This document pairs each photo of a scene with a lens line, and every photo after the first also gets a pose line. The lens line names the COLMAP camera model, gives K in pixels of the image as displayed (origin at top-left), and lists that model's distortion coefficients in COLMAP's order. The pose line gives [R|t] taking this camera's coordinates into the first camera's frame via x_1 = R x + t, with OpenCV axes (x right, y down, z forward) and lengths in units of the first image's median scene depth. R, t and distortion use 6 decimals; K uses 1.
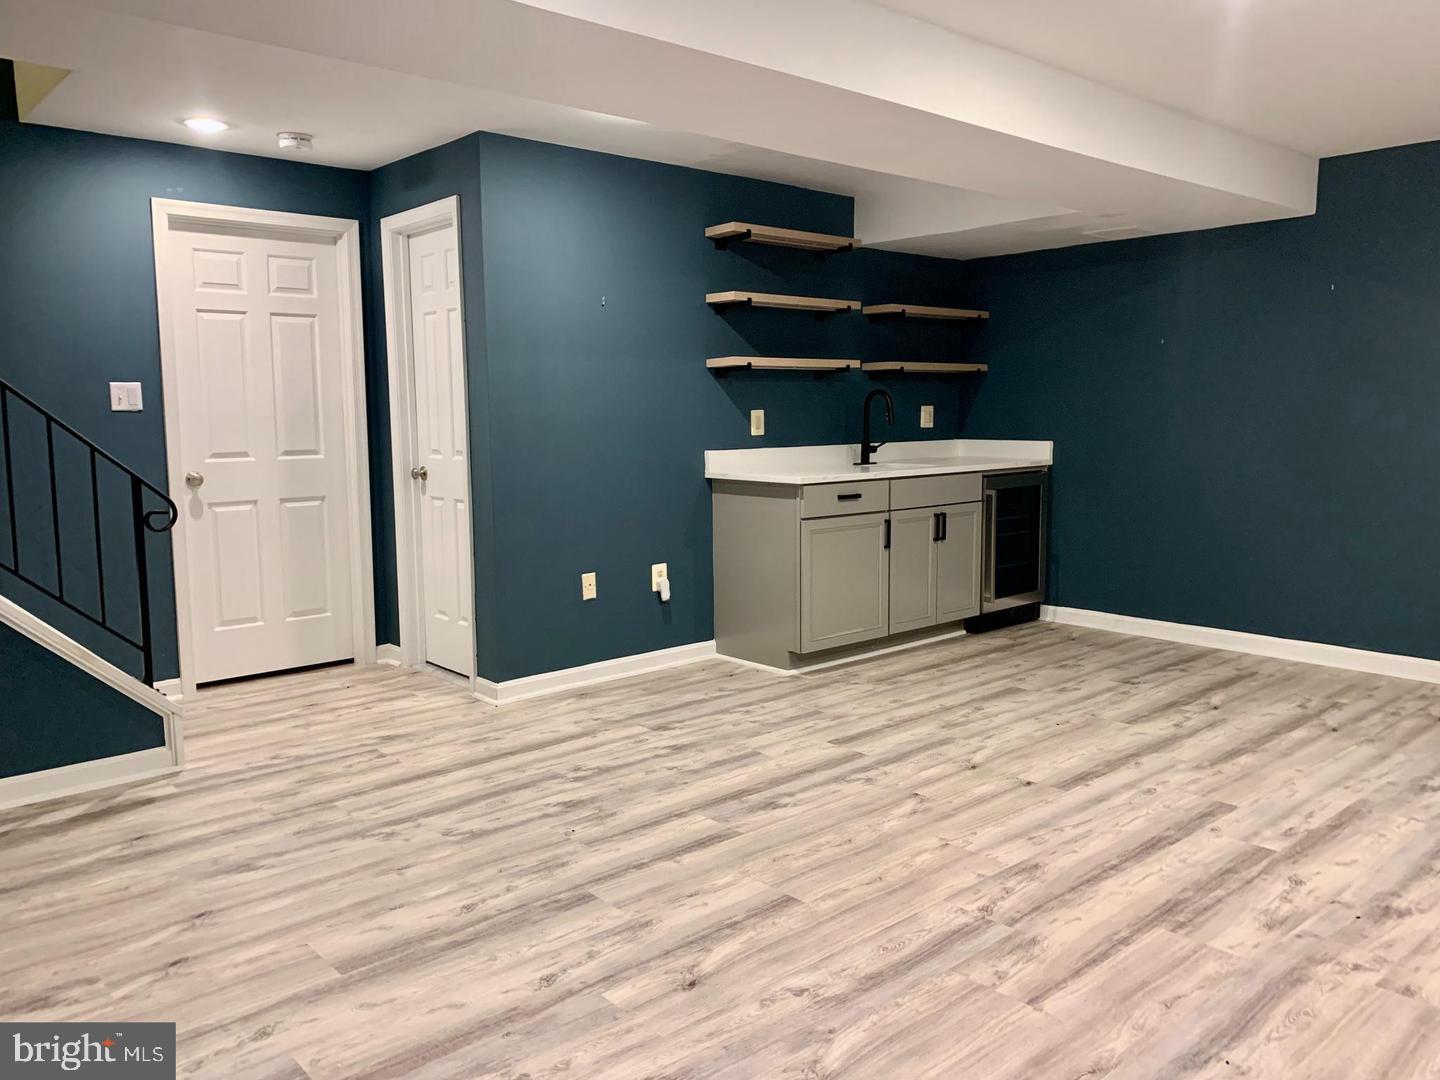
lens RADIAL K [[1096.8, 0, 722.5], [0, 1096.8, 540.4], [0, 0, 1]] dist [0.038951, -0.028391]
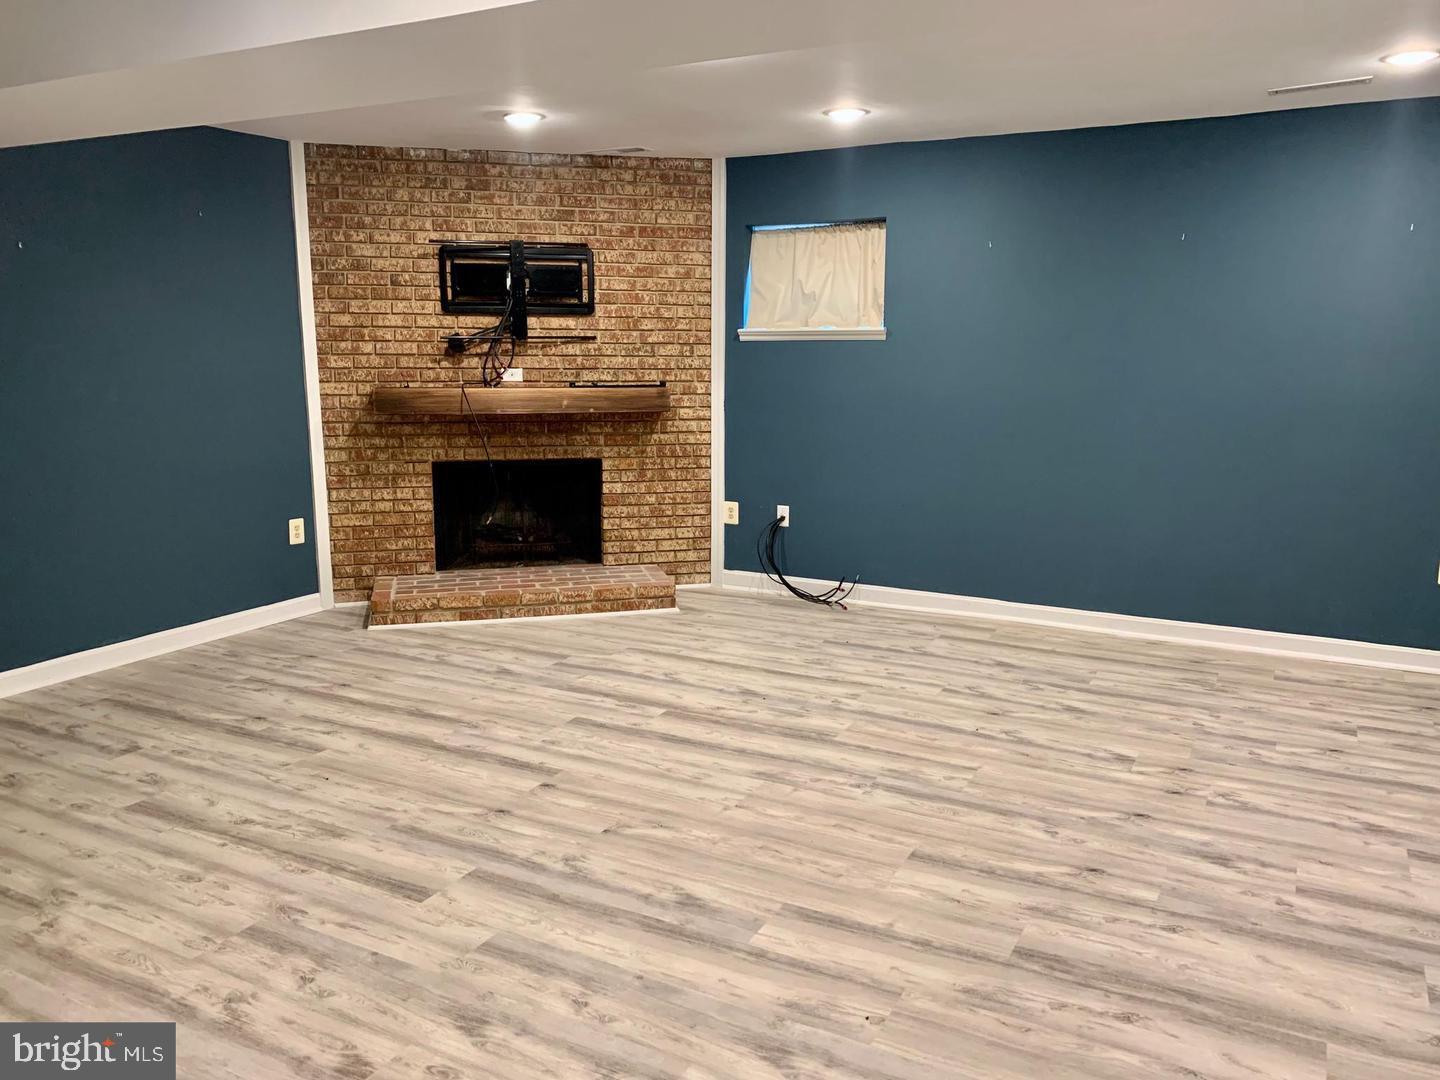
lens RADIAL K [[1096.8, 0, 723.2], [0, 1096.8, 538.0], [0, 0, 1]] dist [0.038951, -0.028391]
pose [[-0.337121, -0.167459, 0.926448, -0.693632], [0.119711, 0.968441, 0.218610, -0.201280], [-0.933819, 0.184604, -0.306435, 1.206751]]
